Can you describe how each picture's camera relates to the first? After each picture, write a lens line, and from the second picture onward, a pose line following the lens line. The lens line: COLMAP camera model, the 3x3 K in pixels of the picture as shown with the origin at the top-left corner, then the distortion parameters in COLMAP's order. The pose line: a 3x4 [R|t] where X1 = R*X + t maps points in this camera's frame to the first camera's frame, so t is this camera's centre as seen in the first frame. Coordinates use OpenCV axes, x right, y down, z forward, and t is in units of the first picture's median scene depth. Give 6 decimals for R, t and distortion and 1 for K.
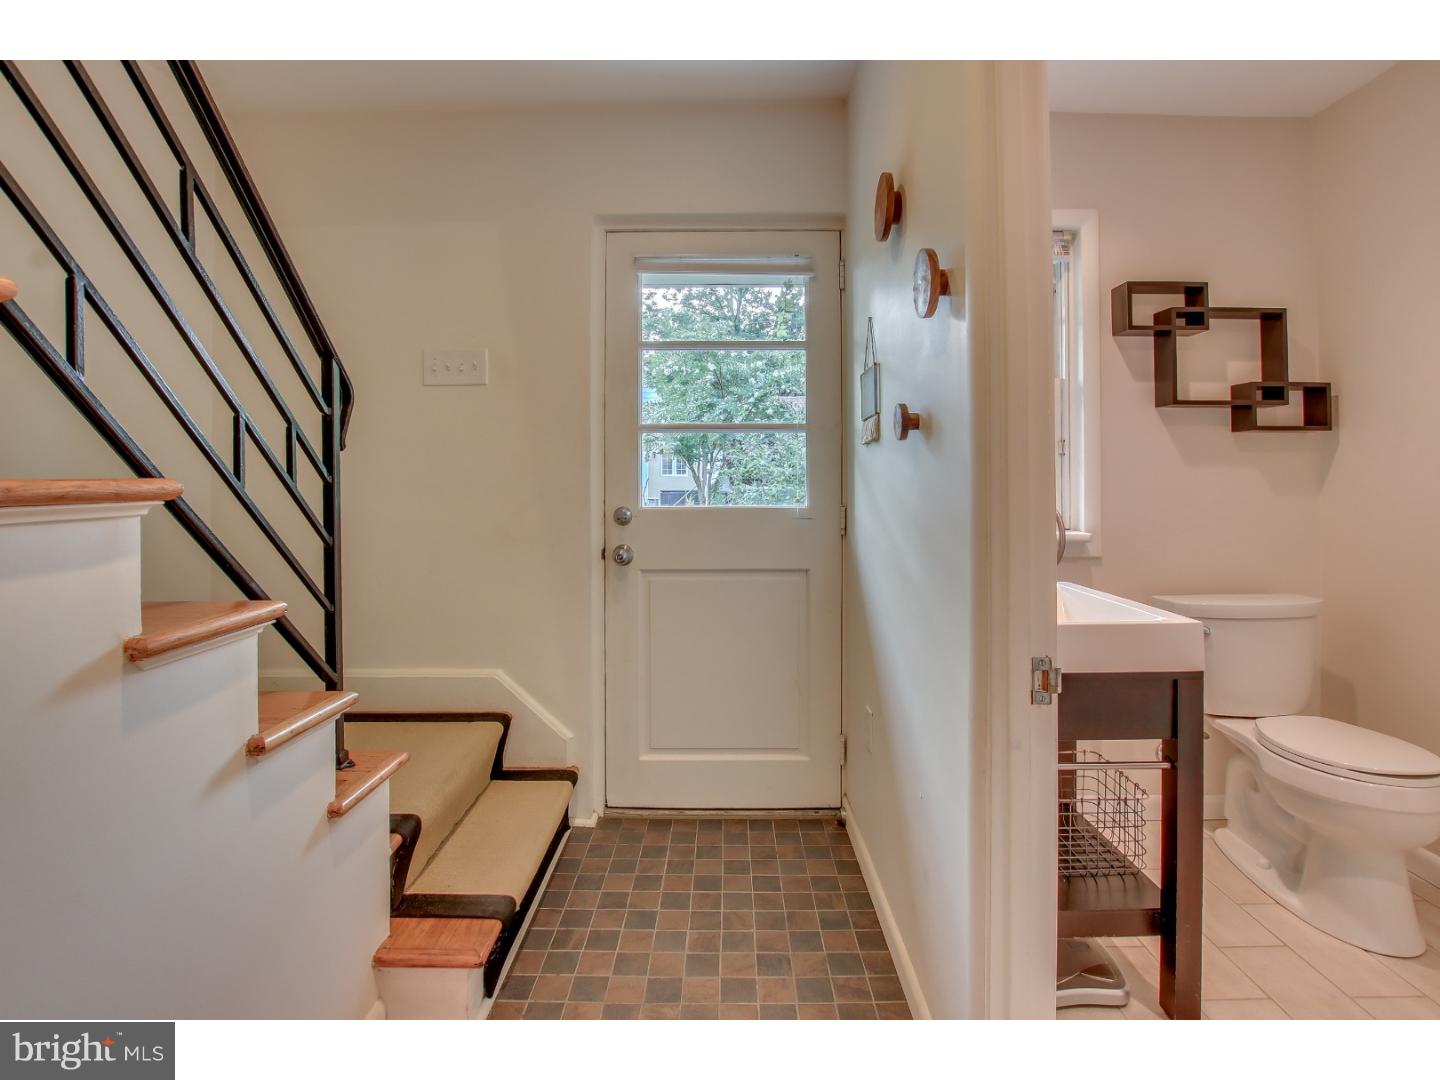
lens RADIAL K [[735.6, 0, 725.3], [0, 735.6, 461.0], [0, 0, 1]] dist [-0.019592, 0.000977]
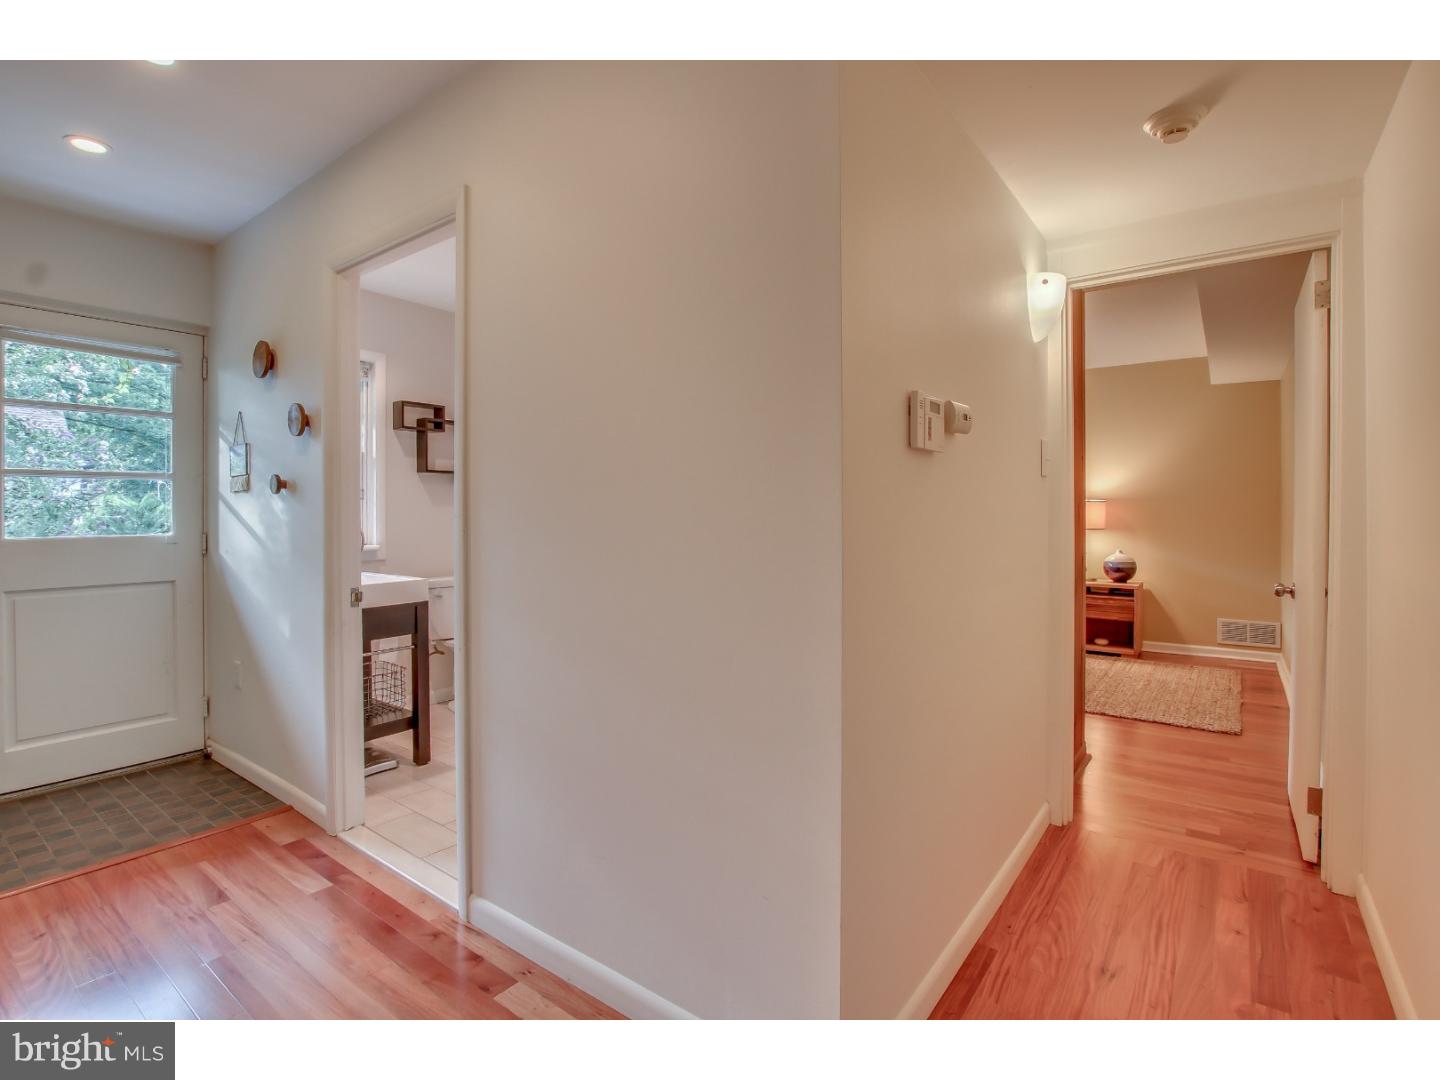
lens RADIAL K [[693.7, 0, 726.5], [0, 693.7, 531.7], [0, 0, 1]] dist [-0.030339, 0.000634]
pose [[0.605413, -0.019860, 0.795664, -0.291569], [-0.024047, 0.998776, 0.043227, -0.023005], [-0.795548, -0.045304, 0.604194, -0.619851]]
